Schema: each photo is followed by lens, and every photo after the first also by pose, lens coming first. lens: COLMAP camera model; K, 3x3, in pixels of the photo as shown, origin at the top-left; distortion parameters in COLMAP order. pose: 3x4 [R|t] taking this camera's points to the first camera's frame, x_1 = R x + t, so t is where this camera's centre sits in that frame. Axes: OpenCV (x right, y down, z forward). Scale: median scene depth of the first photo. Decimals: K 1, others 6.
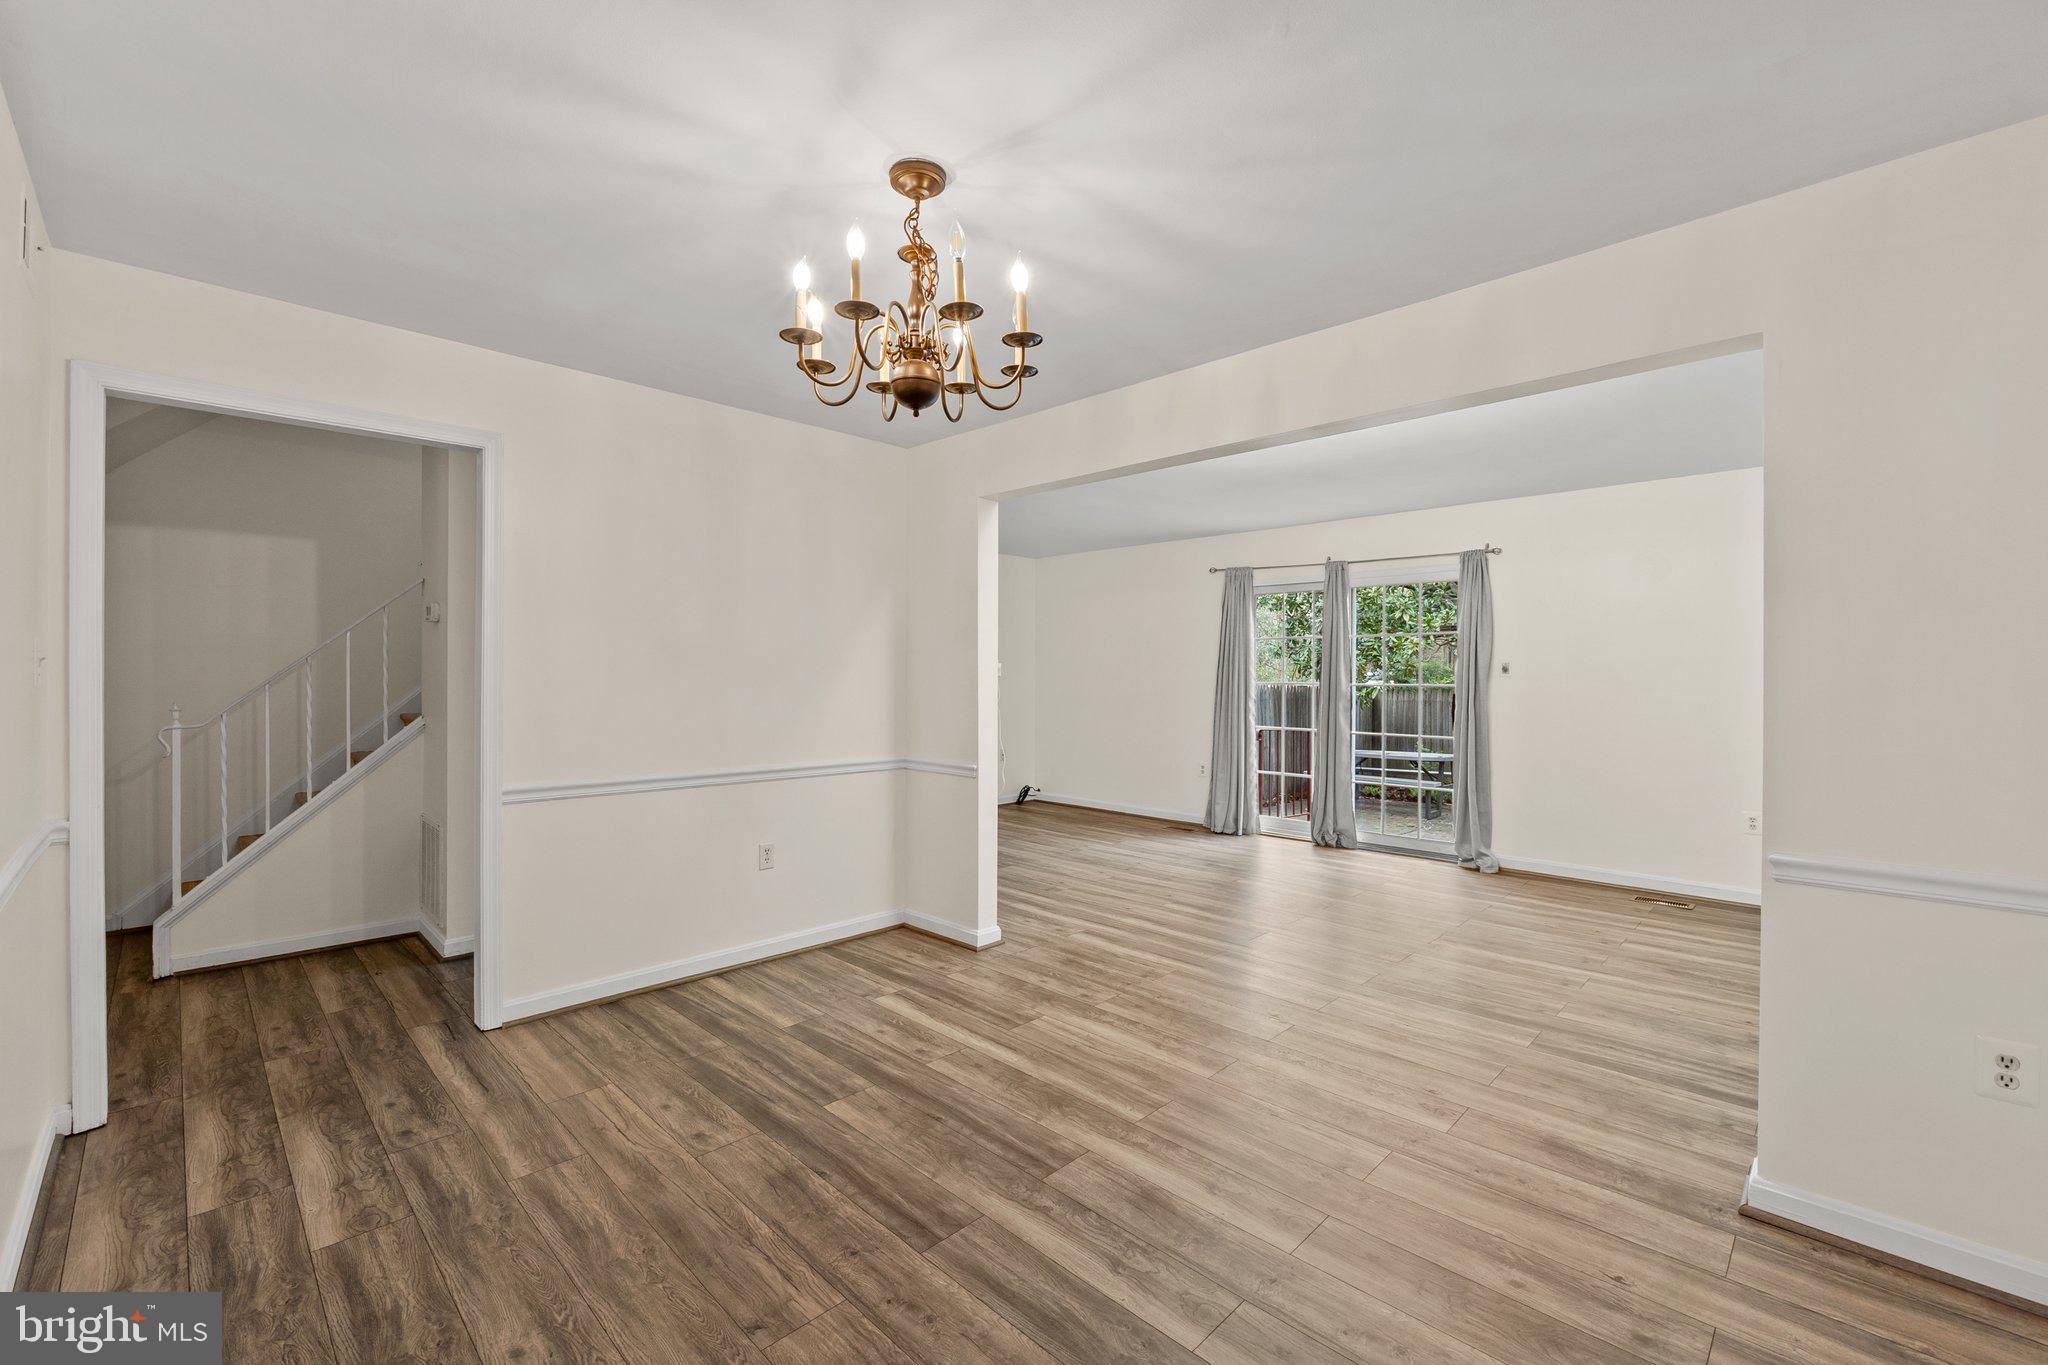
lens RADIAL K [[844.5, 0, 1042.9], [0, 844.5, 674.1], [0, 0, 1]] dist [-0.015414, 0.000679]
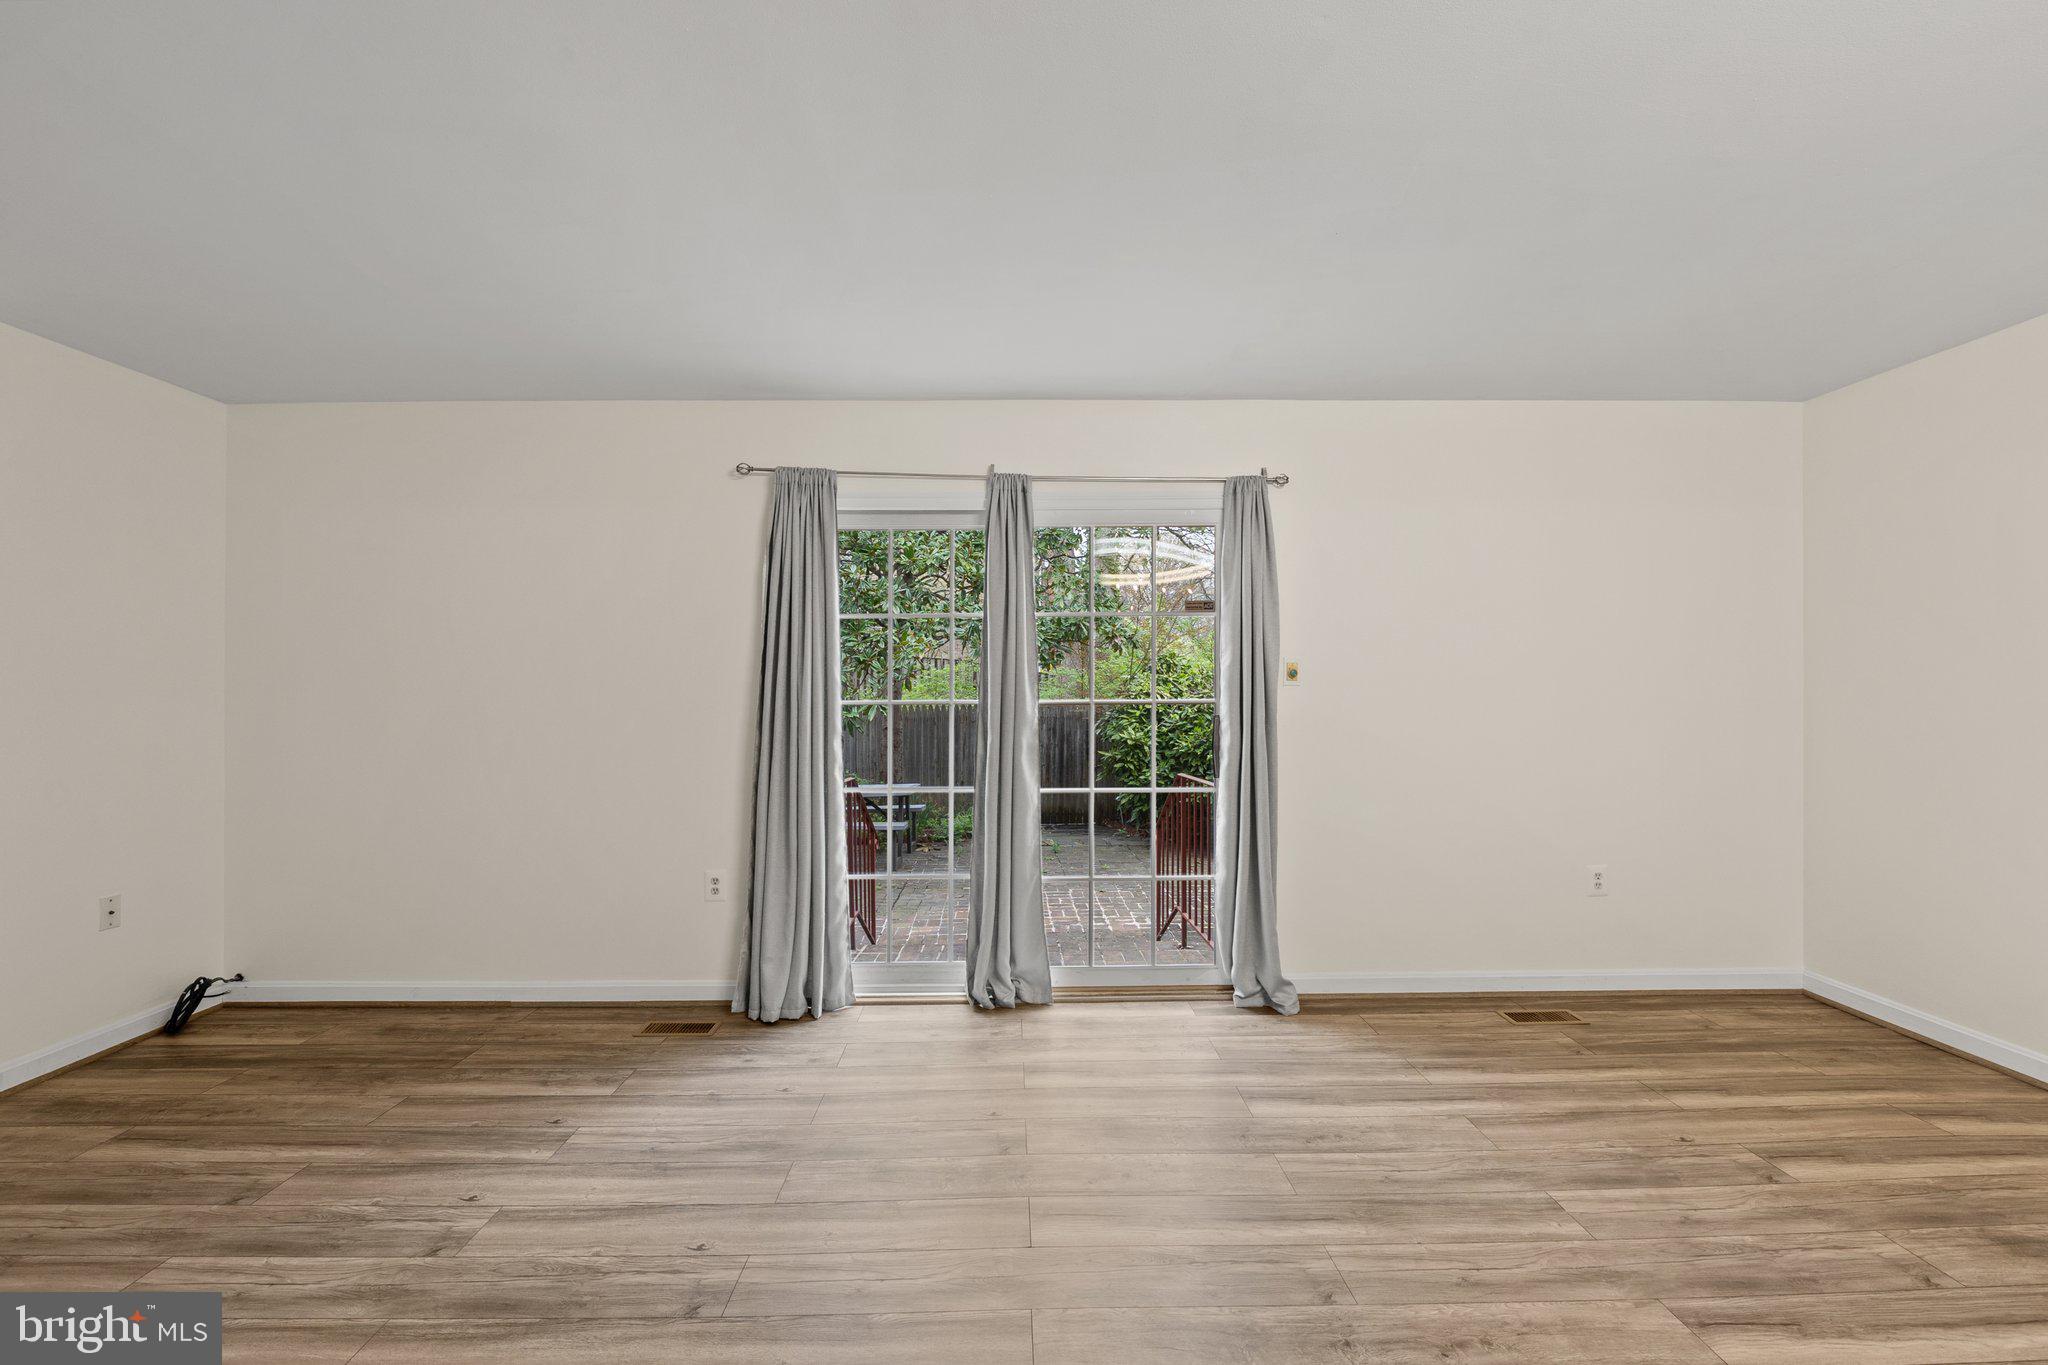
lens RADIAL K [[844.5, 0, 1028.1], [0, 844.5, 692.5], [0, 0, 1]] dist [-0.015414, 0.000679]
pose [[0.706863, -0.013604, 0.707219, -0.040986], [0.009121, 0.999907, 0.010117, -0.000531], [-0.707291, -0.000700, 0.706922, 1.055163]]
